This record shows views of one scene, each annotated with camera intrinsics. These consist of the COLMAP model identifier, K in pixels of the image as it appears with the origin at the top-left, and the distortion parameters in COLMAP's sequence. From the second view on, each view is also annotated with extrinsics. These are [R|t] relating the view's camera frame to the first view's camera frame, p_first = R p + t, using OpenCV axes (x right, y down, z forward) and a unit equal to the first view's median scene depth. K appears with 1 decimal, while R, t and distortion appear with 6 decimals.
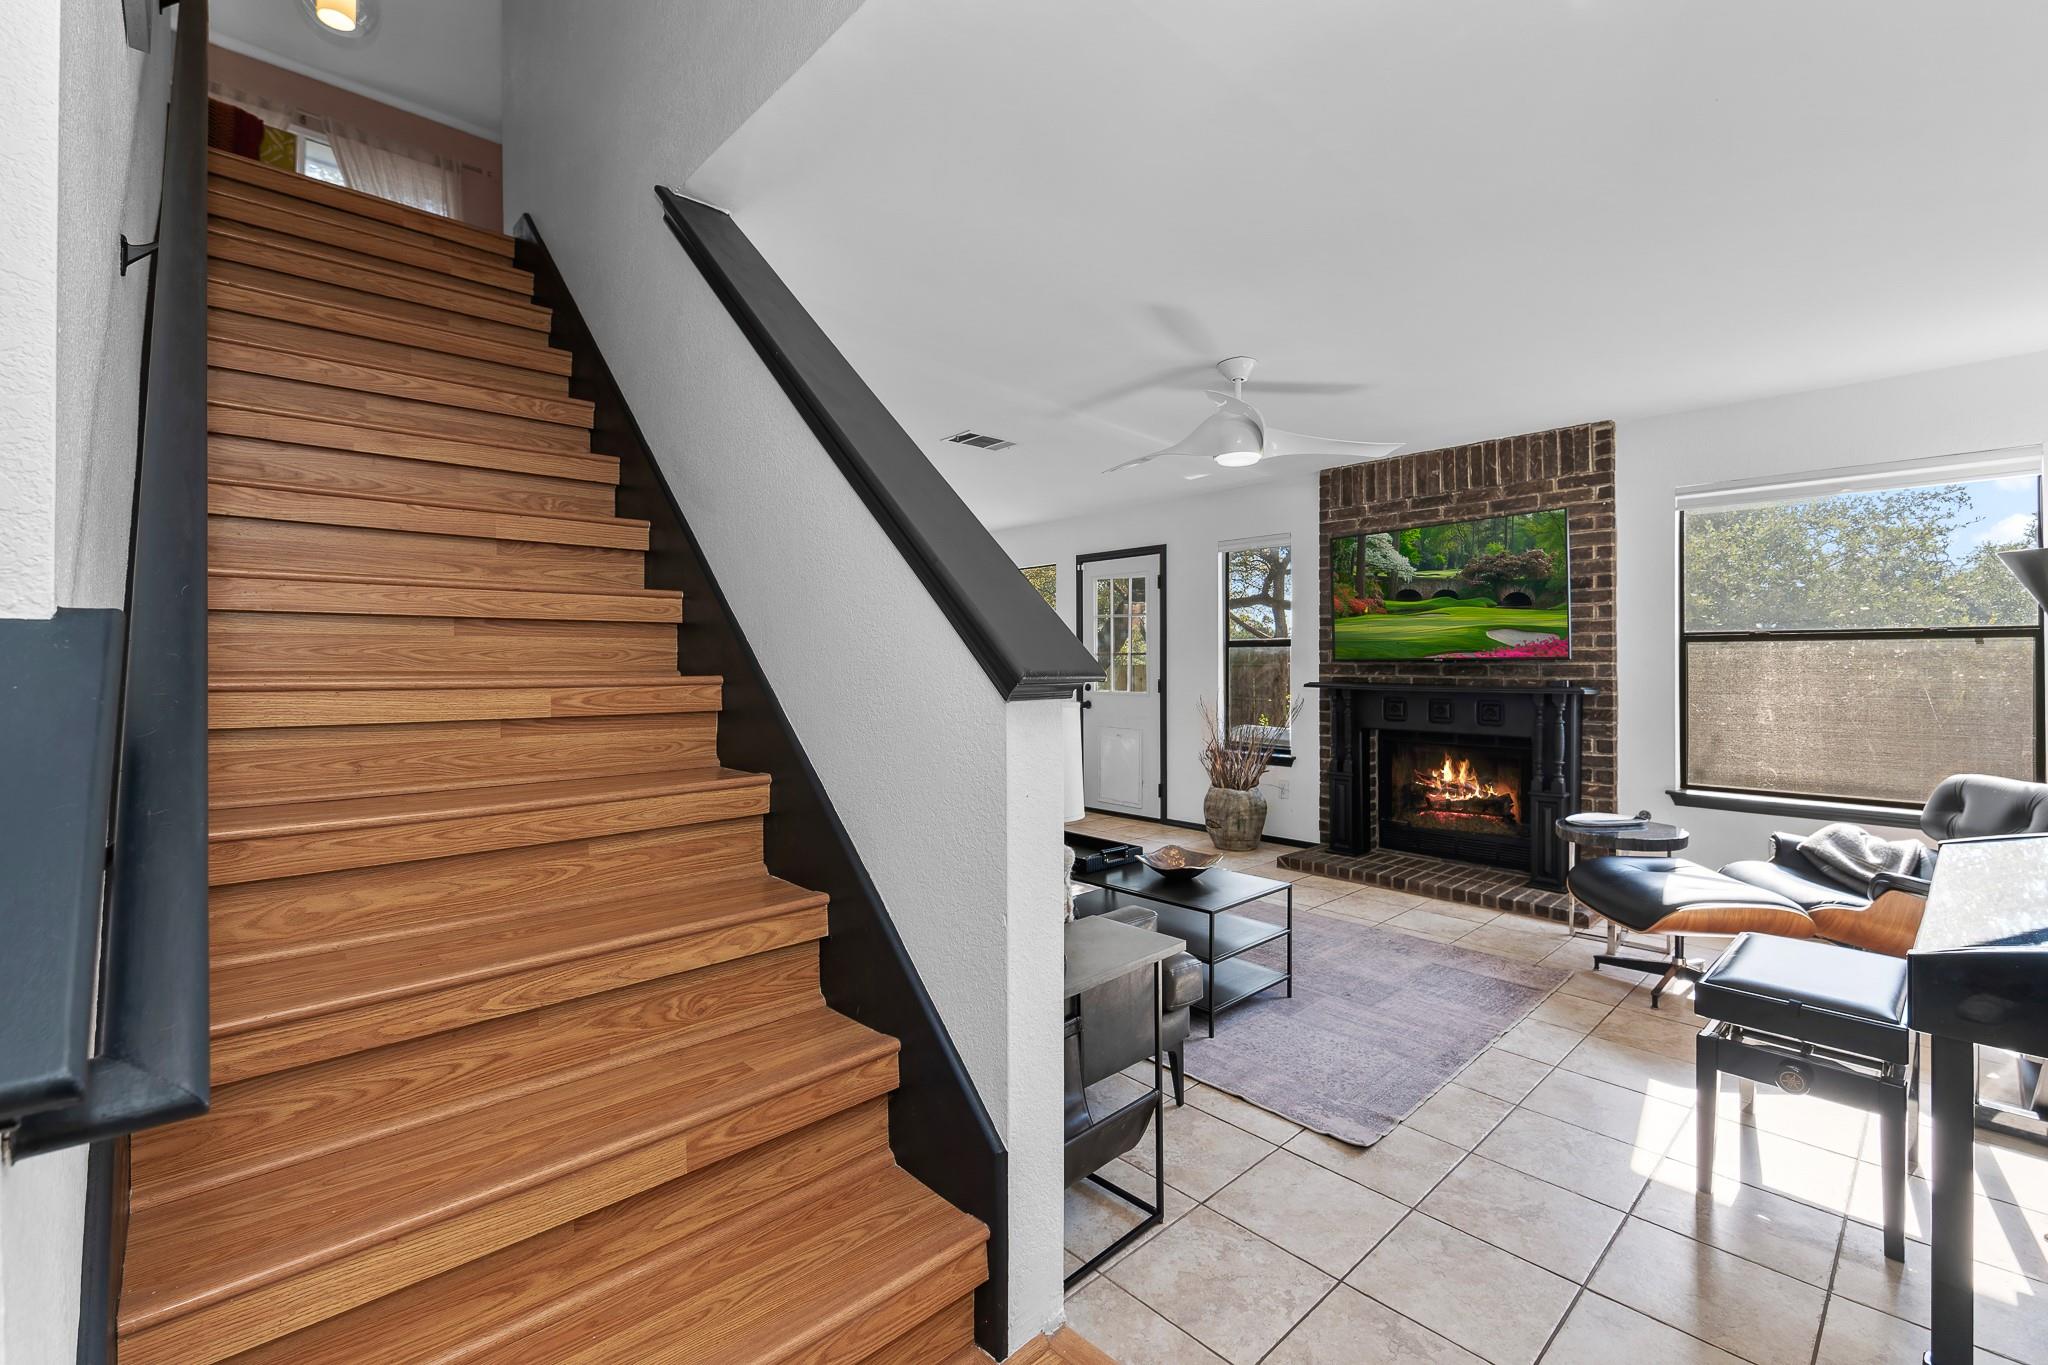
lens RADIAL K [[868.2, 0, 1016.7], [0, 868.2, 659.7], [0, 0, 1]] dist [-0.000594, -0.003759]
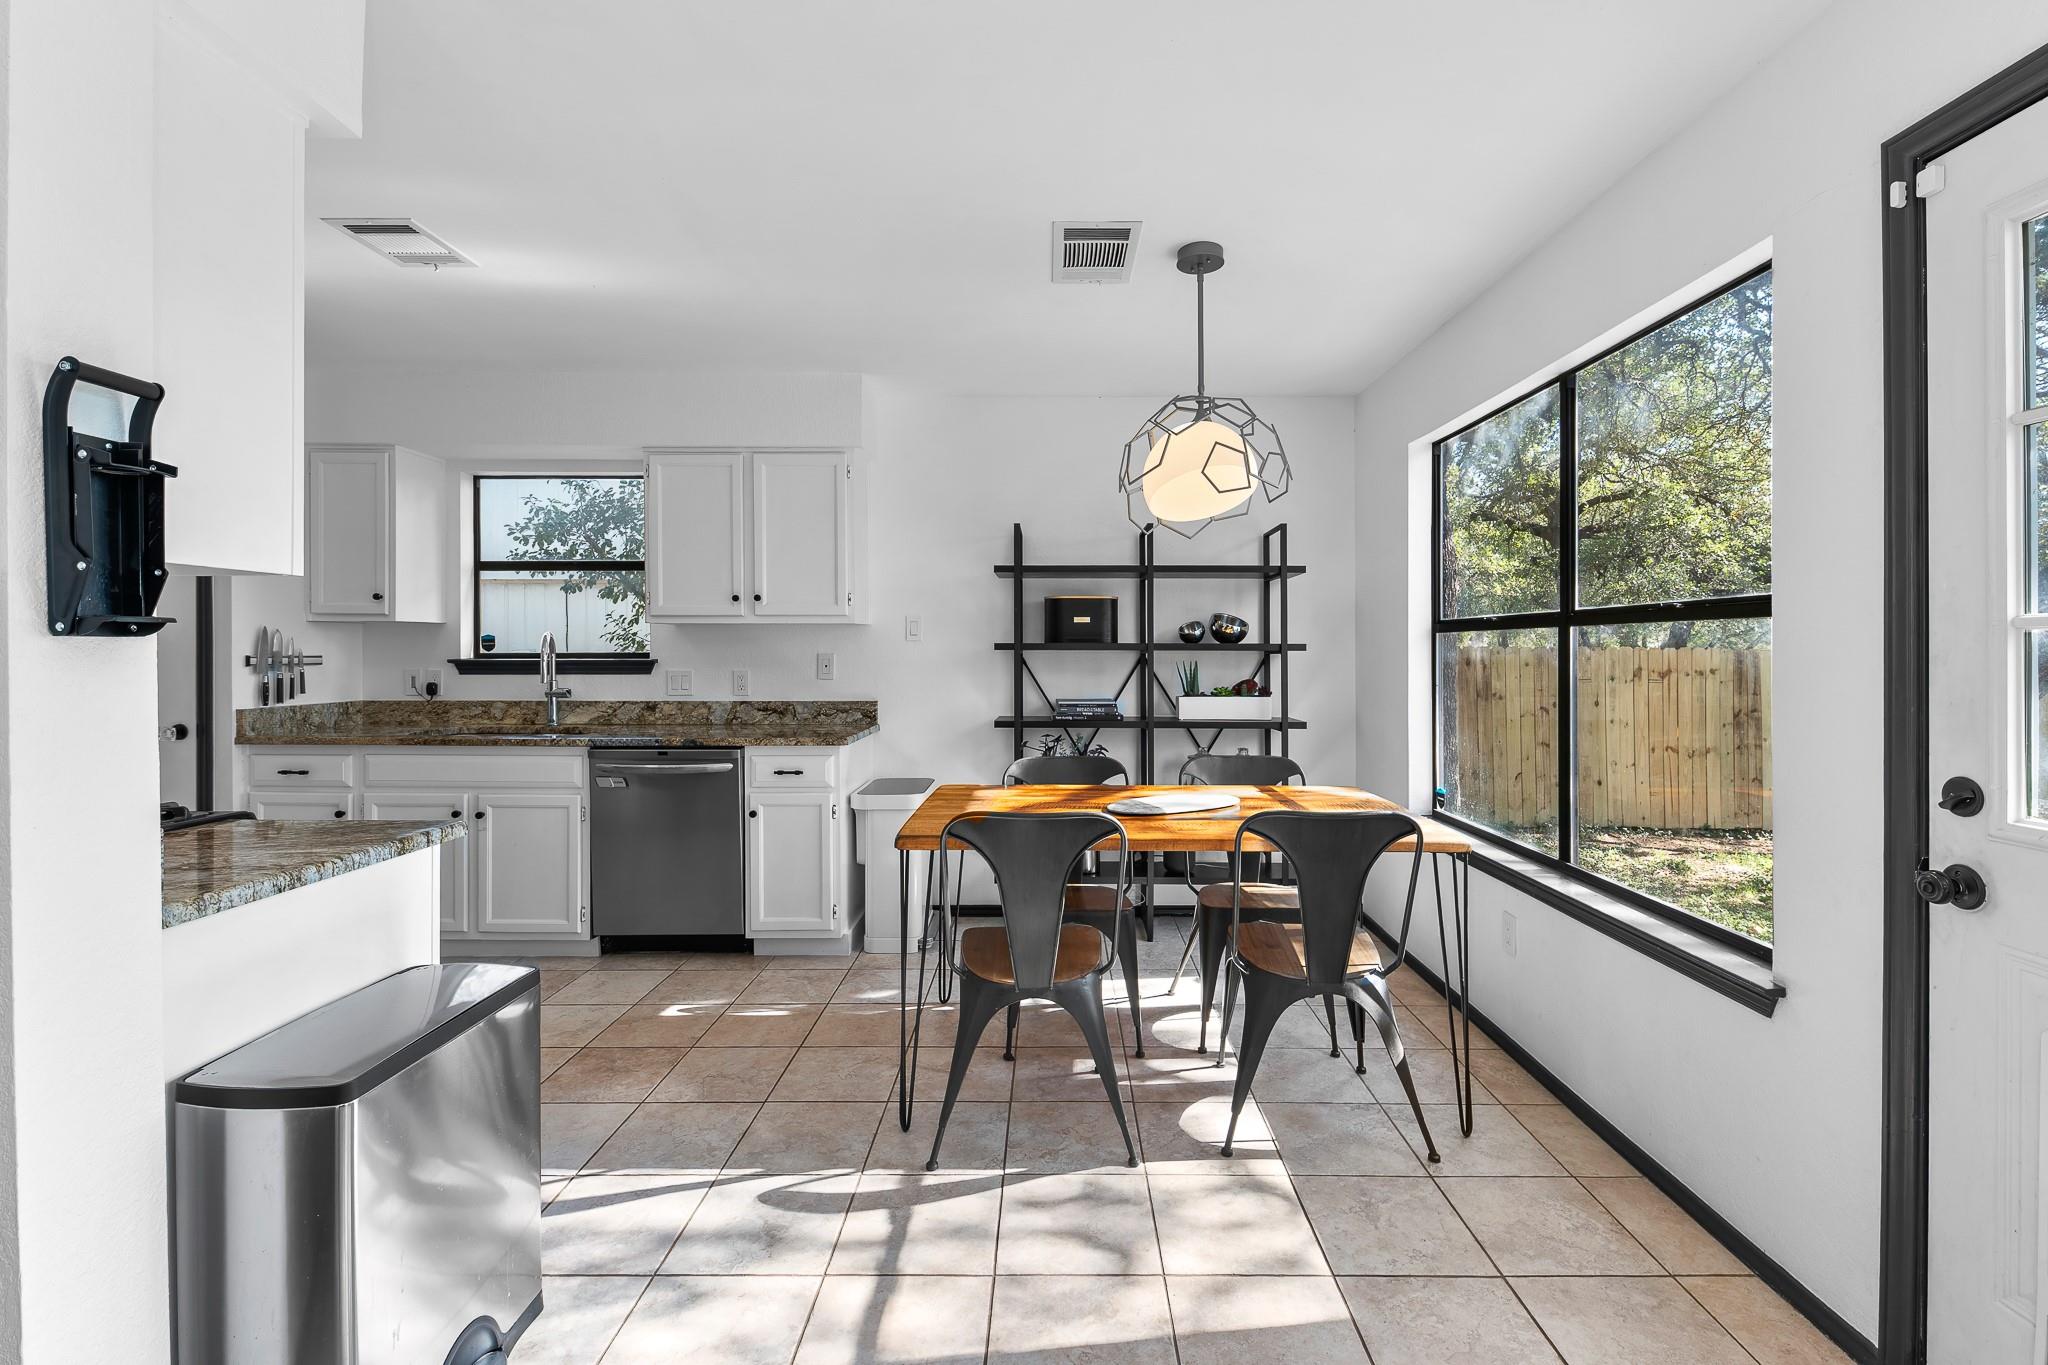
lens RADIAL K [[891.1, 0, 1060.7], [0, 891.1, 650.2], [0, 0, 1]] dist [0.009299, -0.000292]
pose [[0.744747, 0.003521, -0.667338, 0.106803], [-0.001580, 0.999993, 0.003513, -0.001268], [0.667345, -0.001562, 0.744747, 1.161097]]
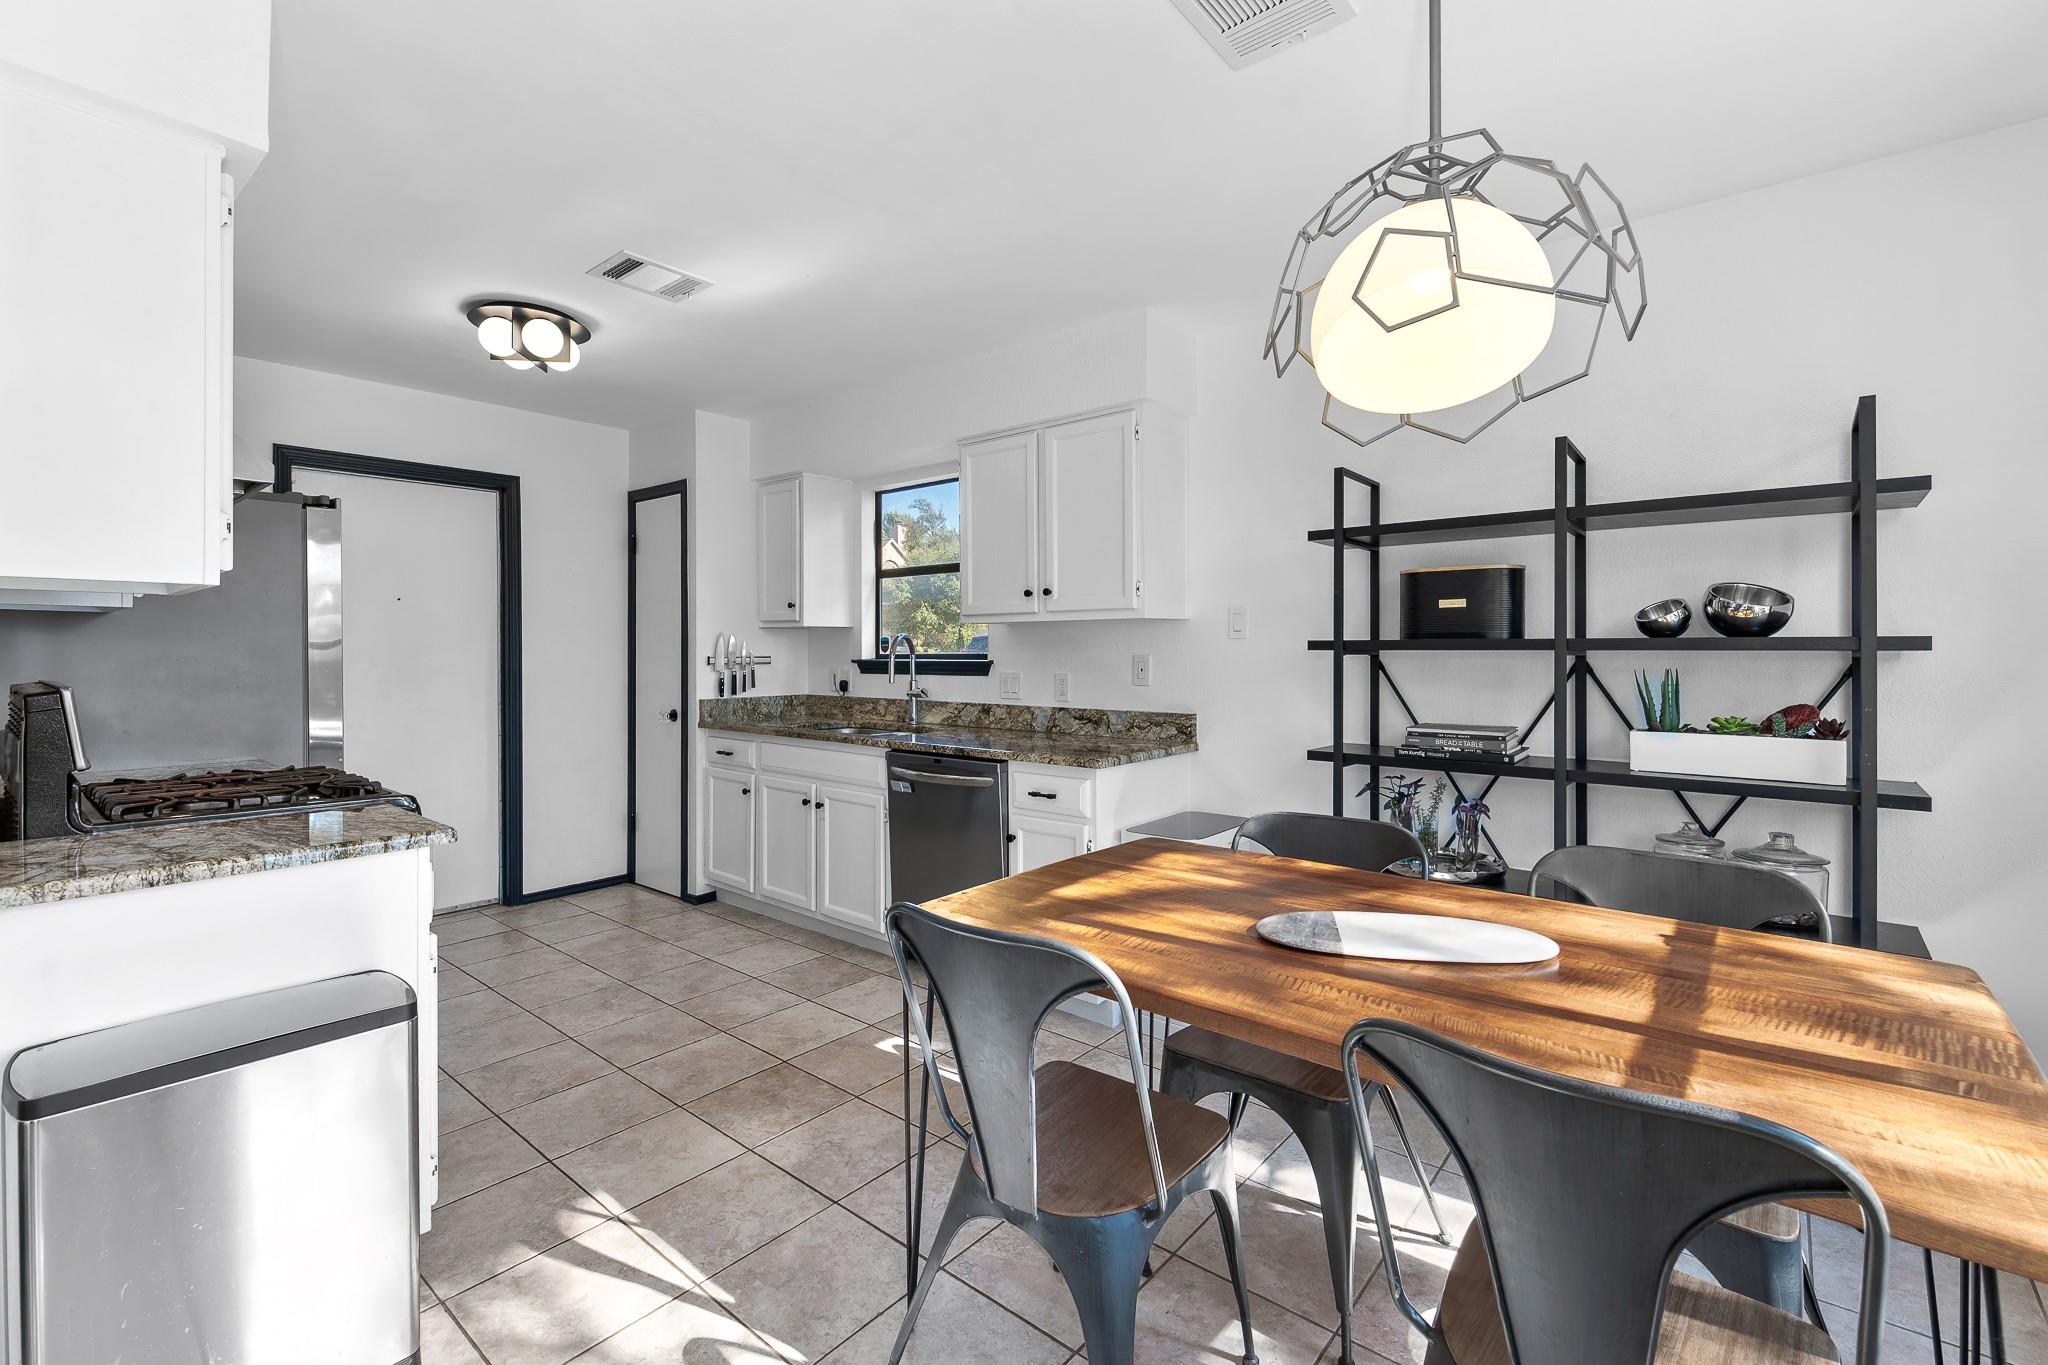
lens RADIAL K [[895.8, 0, 1030.5], [0, 895.8, 654.4], [0, 0, 1]] dist [0.008157, -0.000718]
pose [[0.138811, 0.008001, -0.990287, 0.065658], [0.004347, 0.999953, 0.008689, -0.001690], [0.990309, -0.005511, 0.138770, 1.493410]]
